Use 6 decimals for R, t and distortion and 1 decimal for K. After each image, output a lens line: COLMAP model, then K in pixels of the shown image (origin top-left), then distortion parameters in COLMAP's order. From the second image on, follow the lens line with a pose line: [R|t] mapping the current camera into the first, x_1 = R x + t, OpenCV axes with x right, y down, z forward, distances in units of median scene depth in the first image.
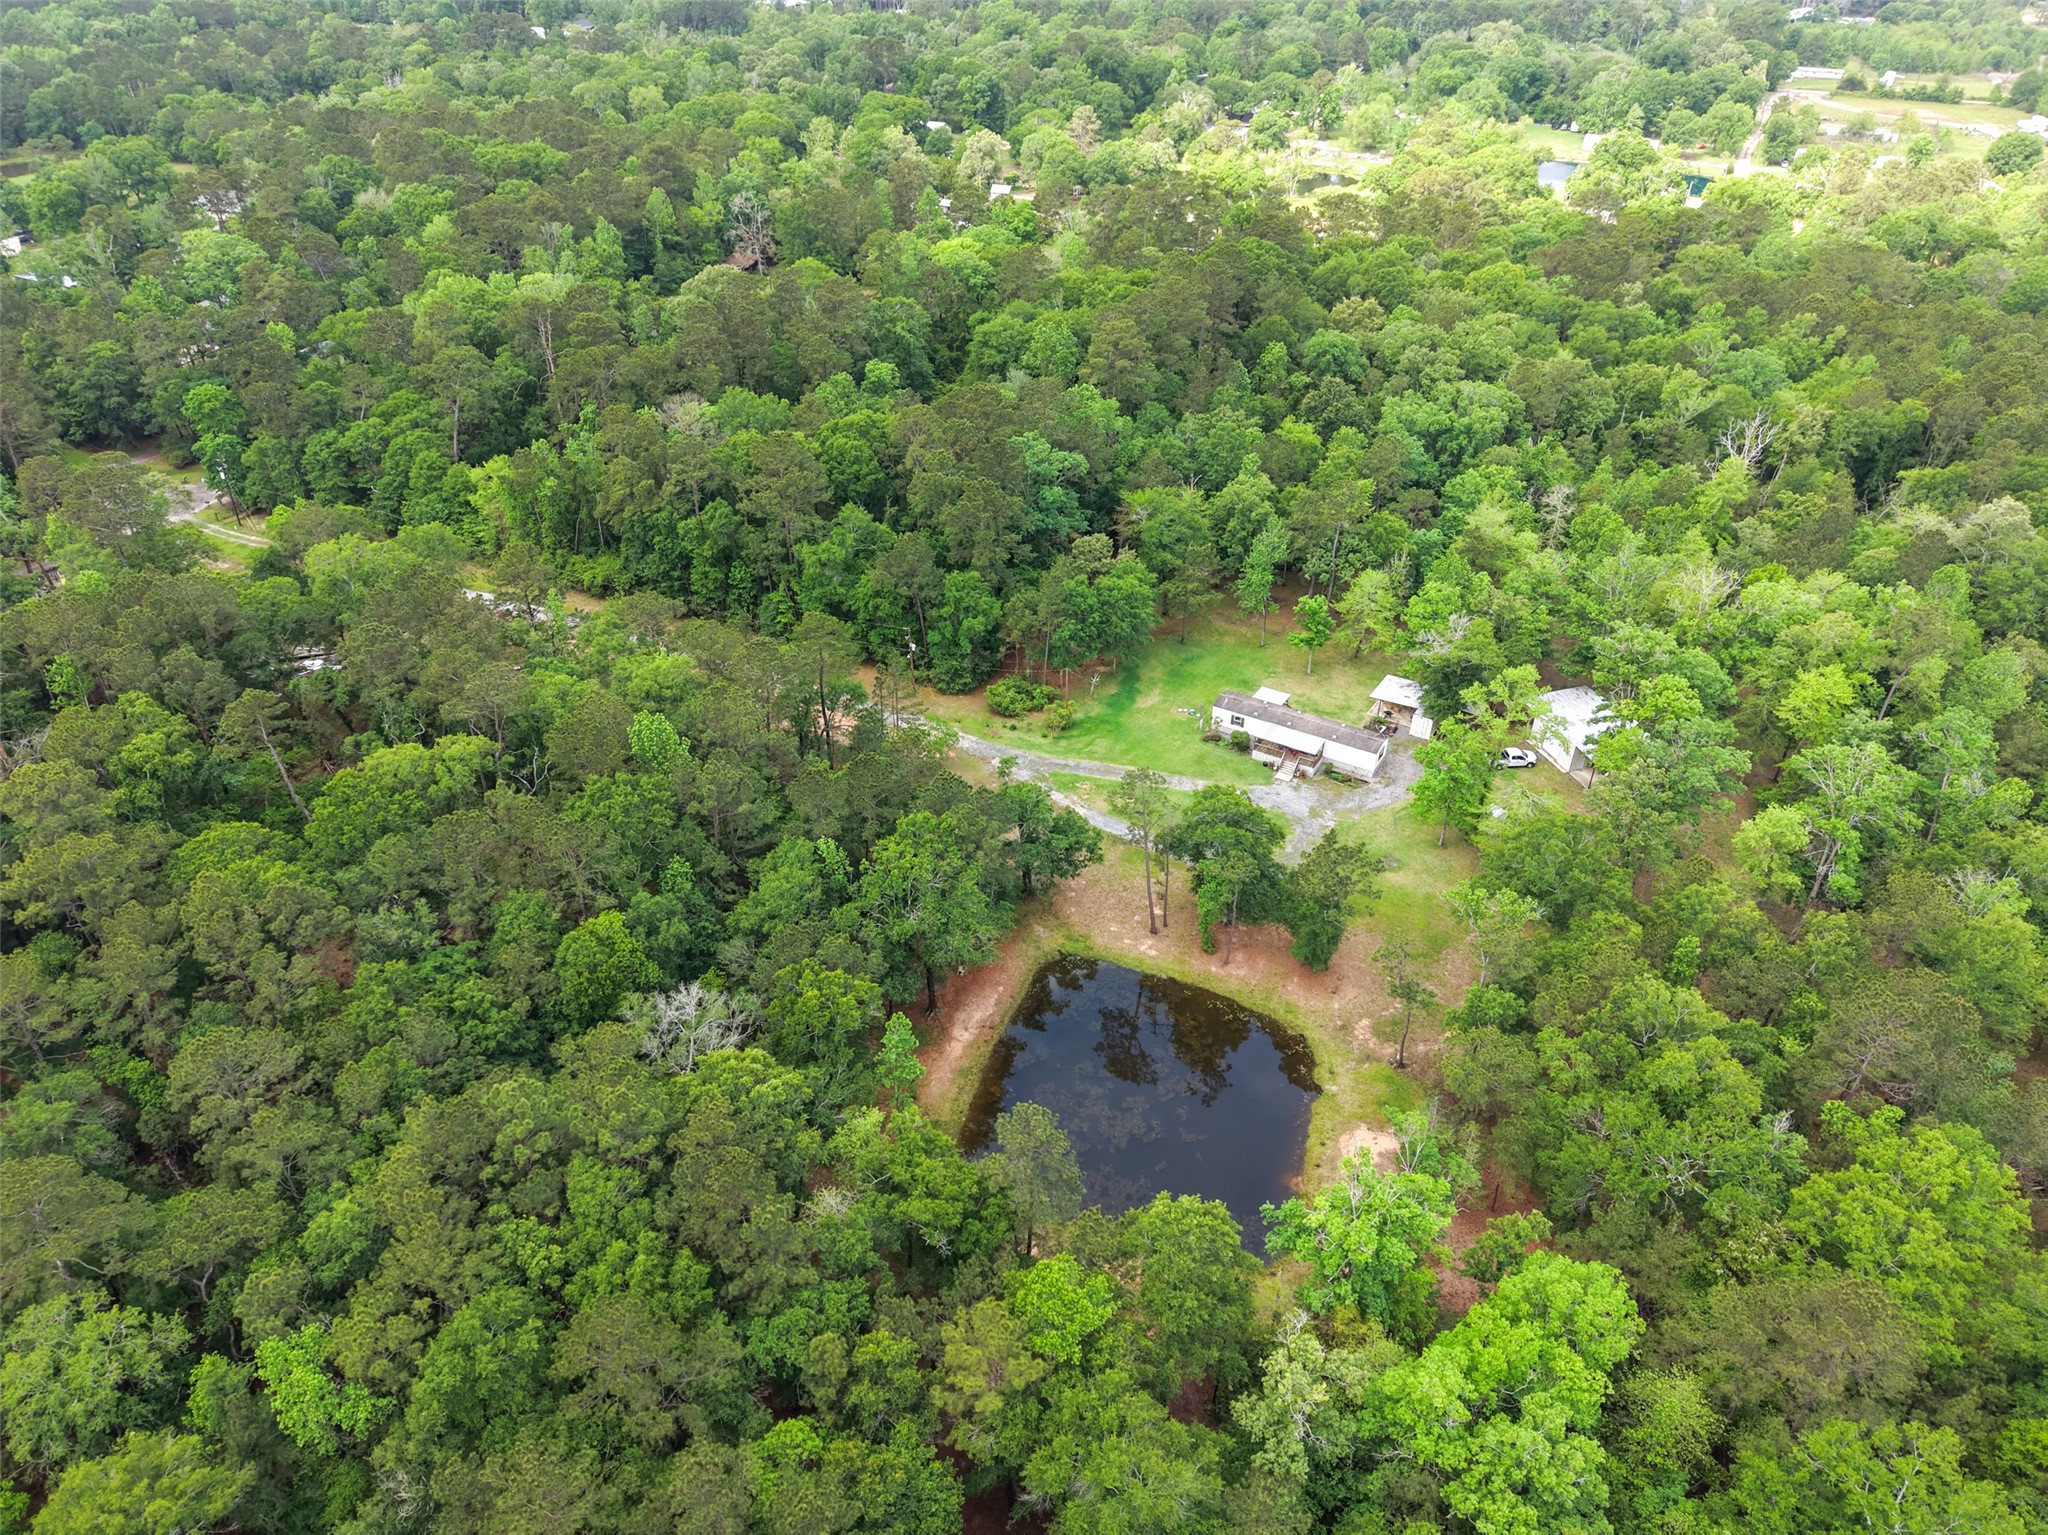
lens RADIAL K [[1379.5, 0, 1025.9], [0, 1379.5, 772.0], [0, 0, 1]] dist [0.018362, -0.017916]
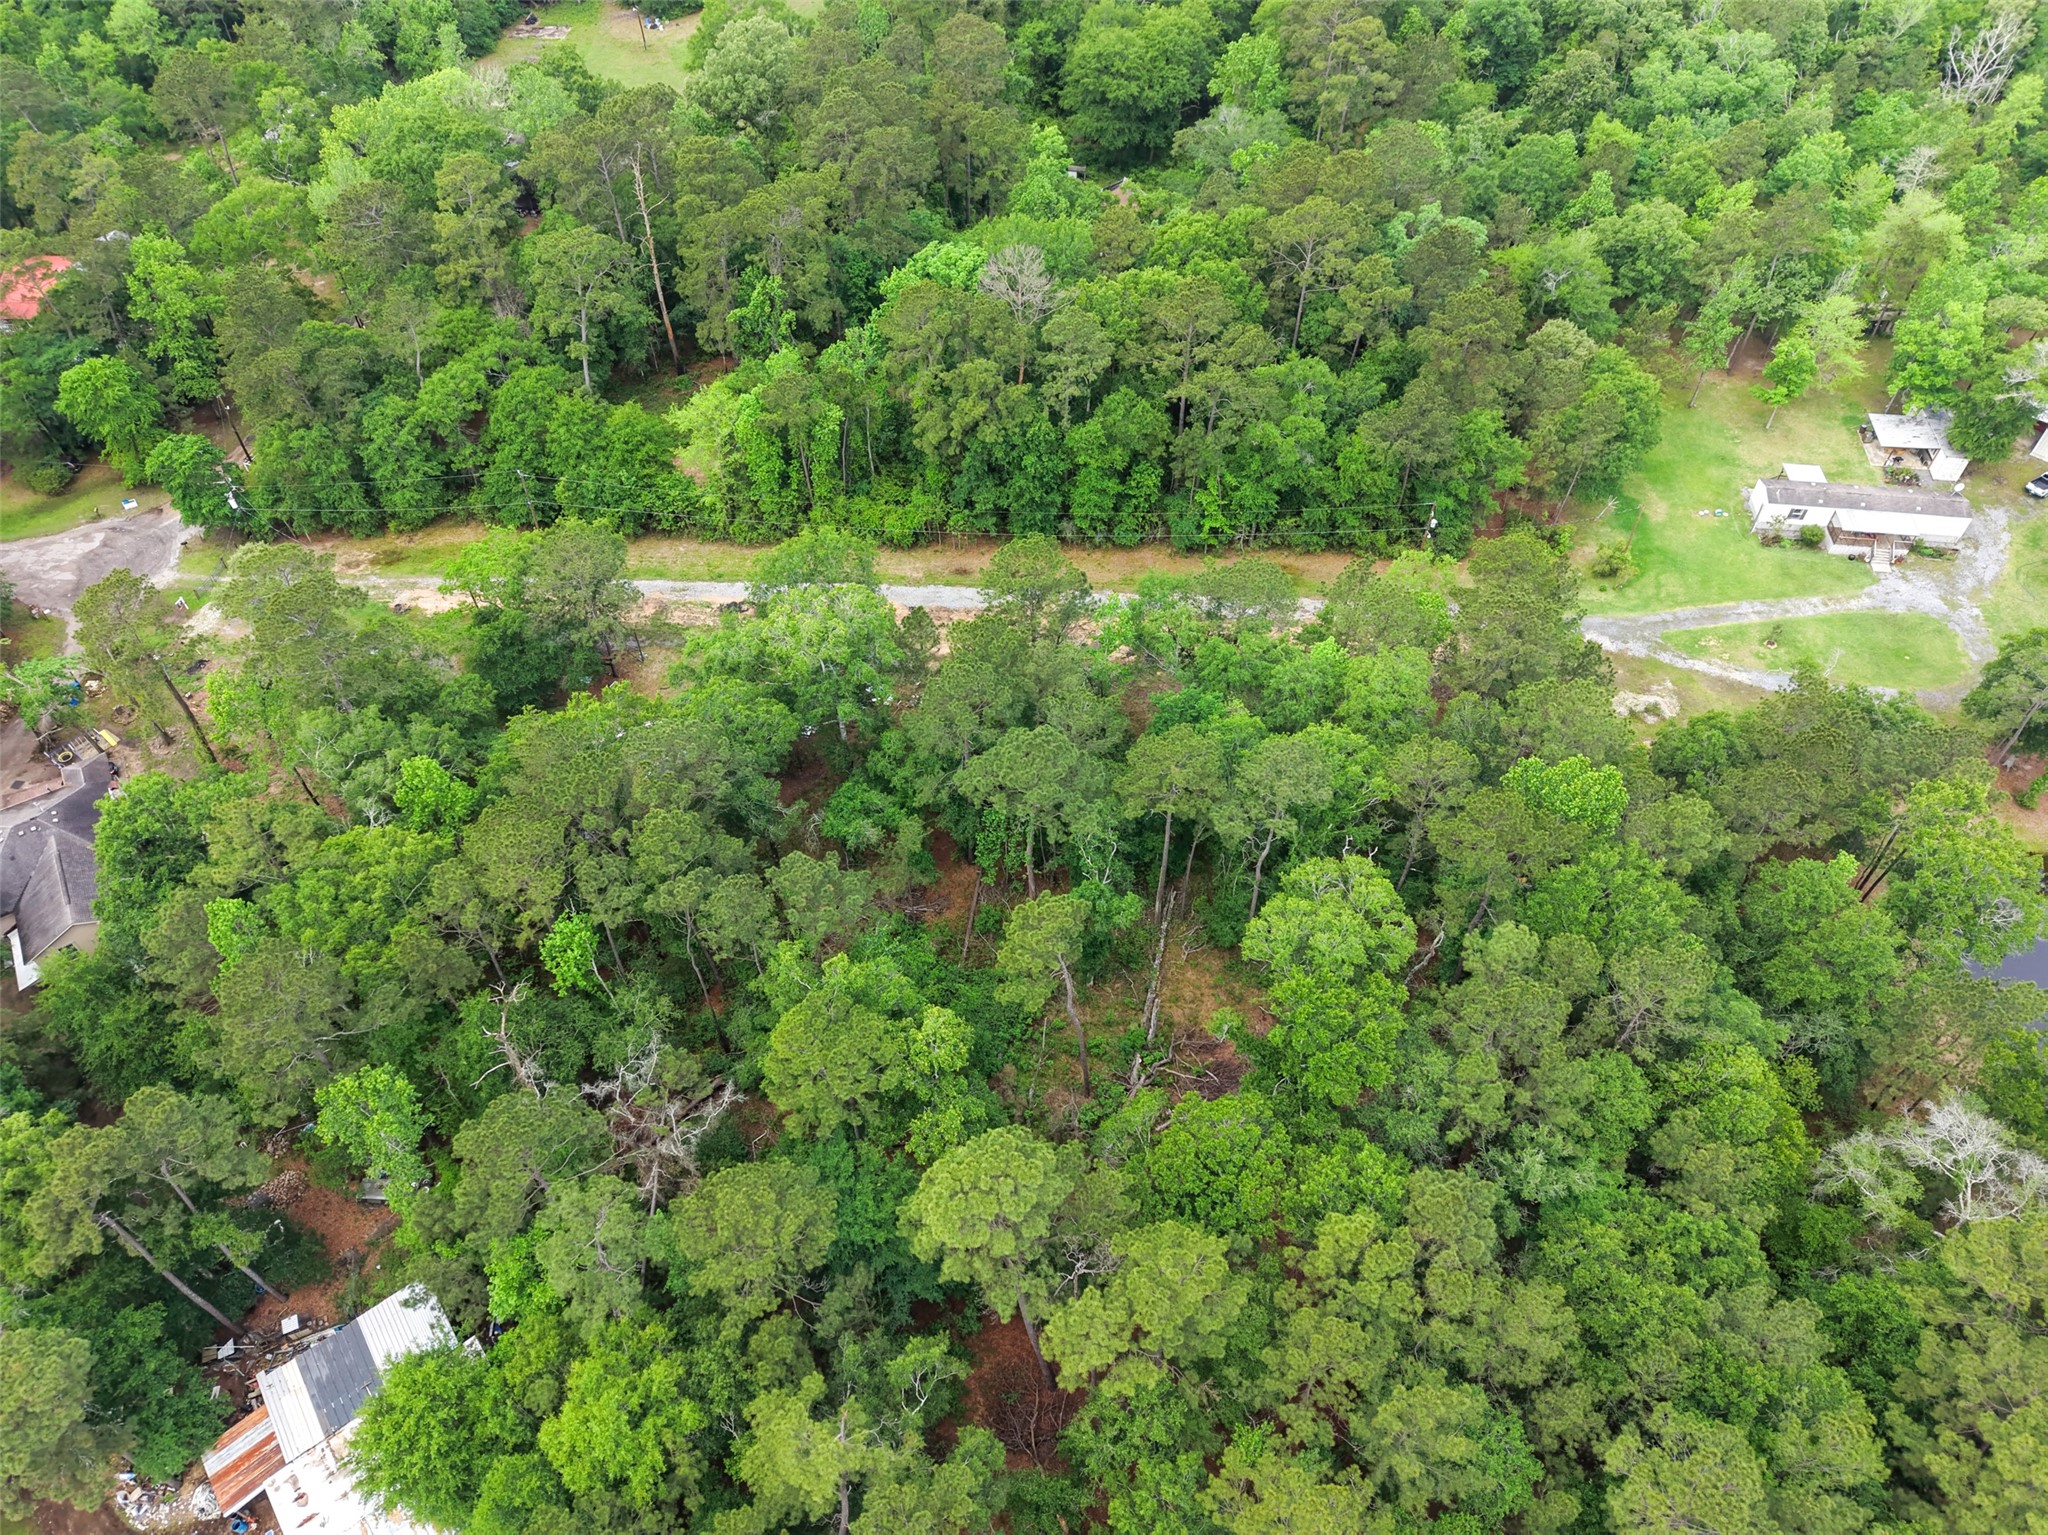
lens RADIAL K [[1379.5, 0, 1031.1], [0, 1379.5, 767.7], [0, 0, 1]] dist [0.018362, -0.017916]
pose [[0.917115, -0.304955, 0.256716, -0.529021], [0.235127, 0.933888, 0.269387, -0.222450], [-0.321895, -0.186698, 0.928185, 0.293728]]
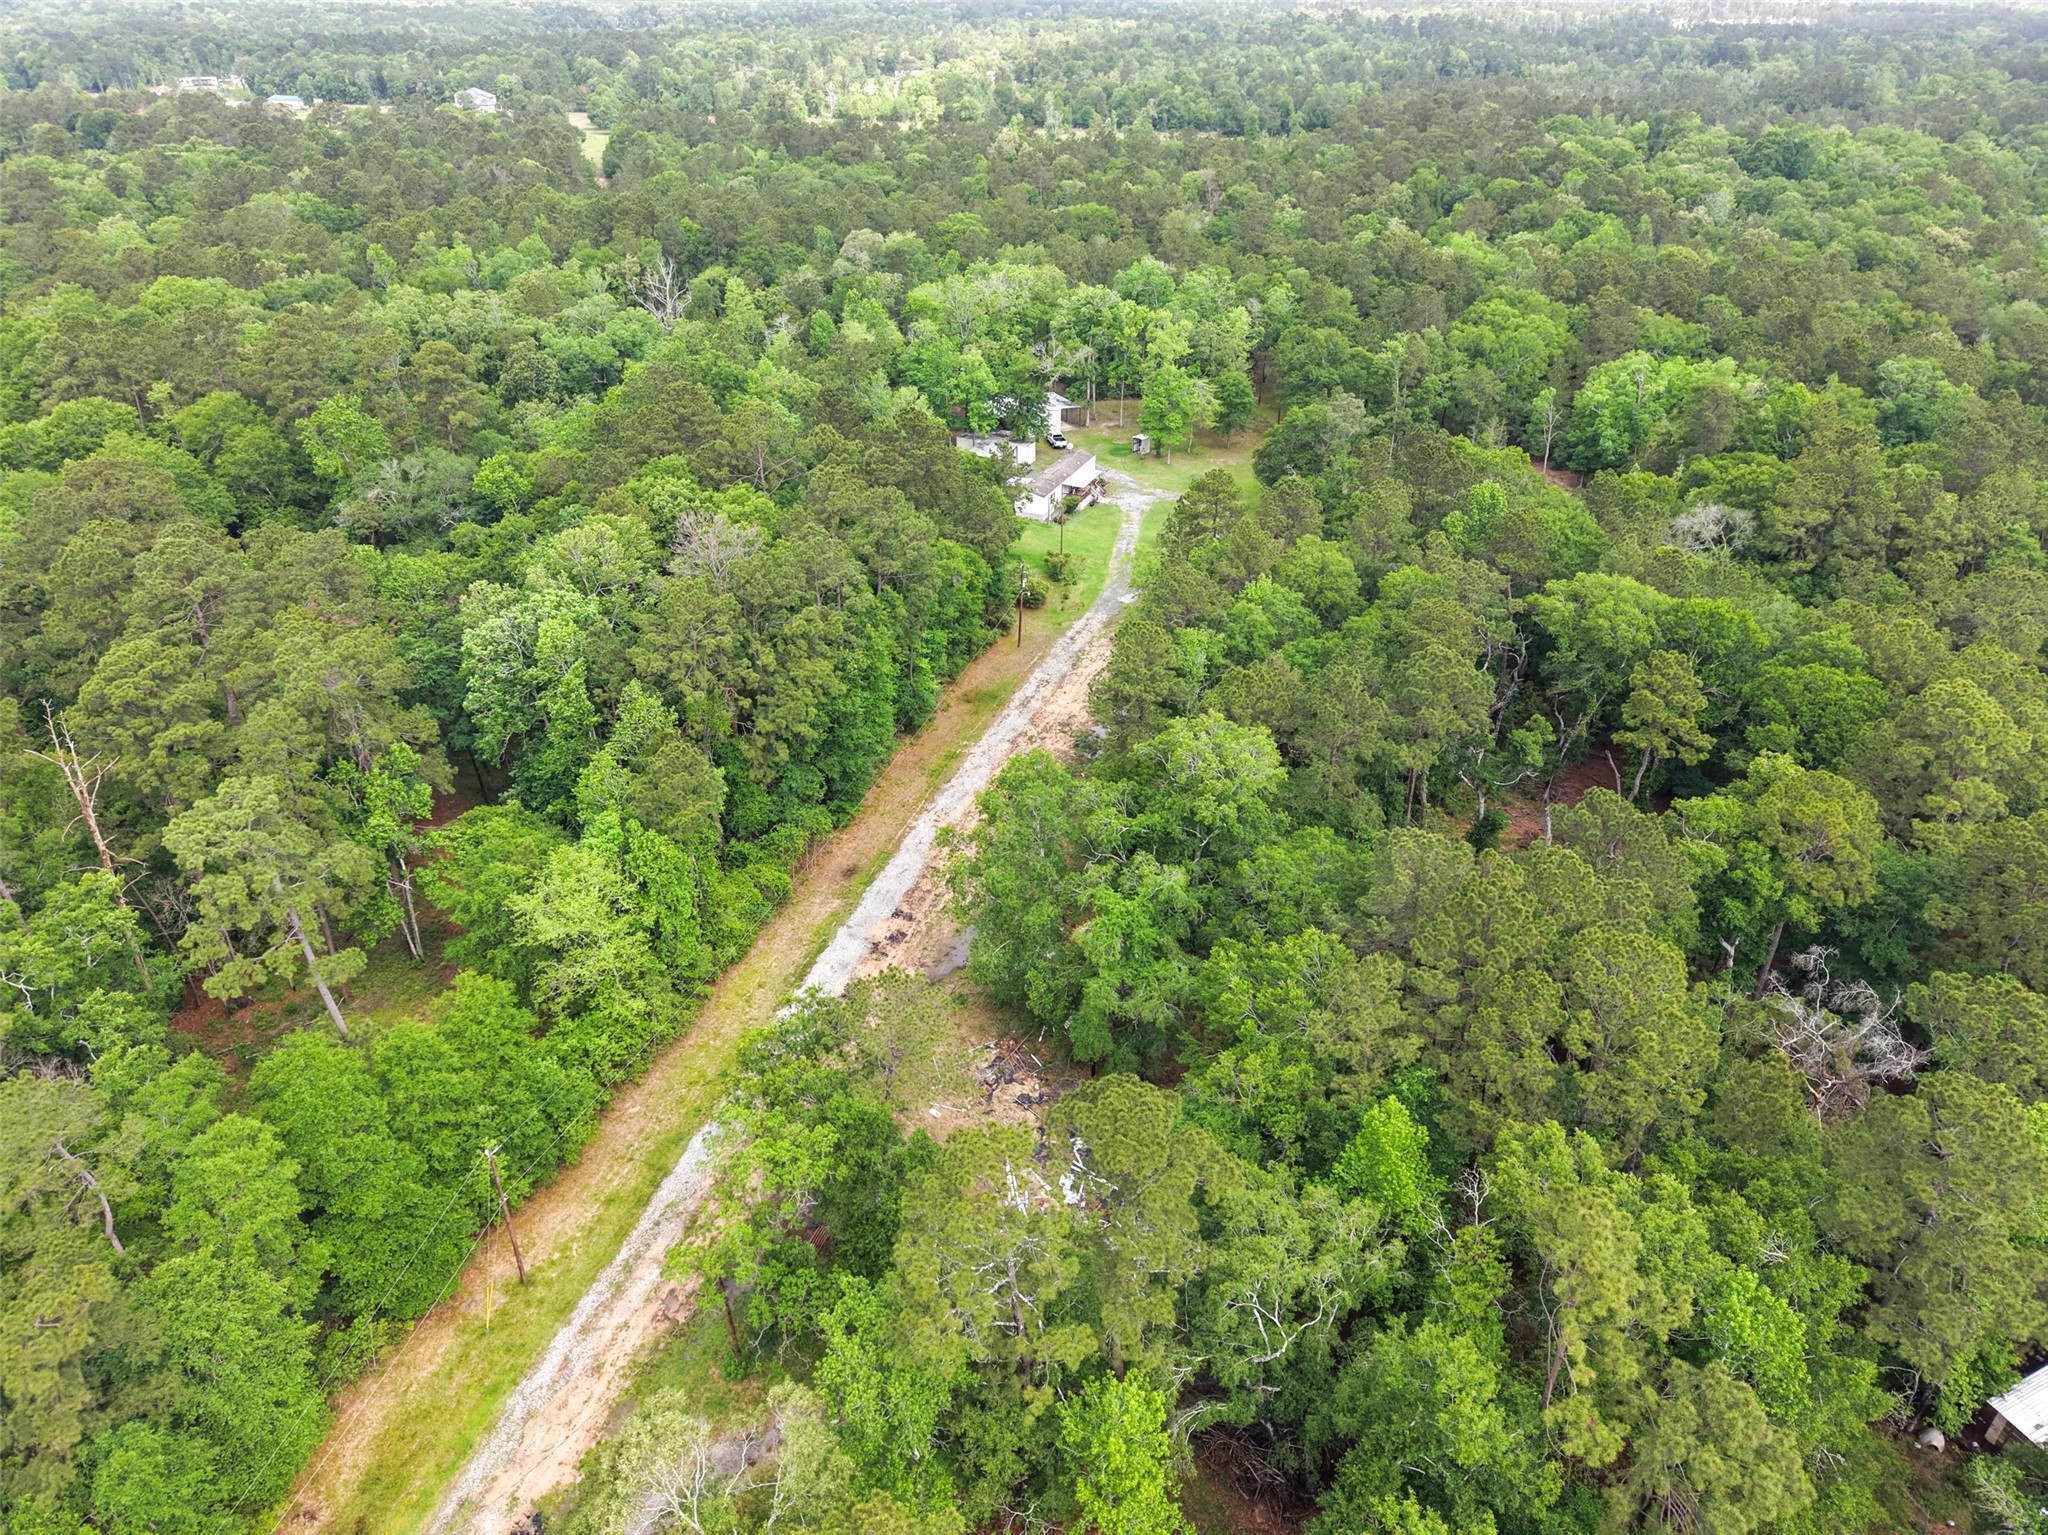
lens RADIAL K [[1379.5, 0, 1019.2], [0, 1379.5, 769.0], [0, 0, 1]] dist [0.018362, -0.017916]
pose [[-0.140512, -0.506260, 0.850857, -0.873195], [0.560726, 0.667585, 0.489813, -0.434357], [-0.815992, 0.545922, 0.190070, 0.869983]]
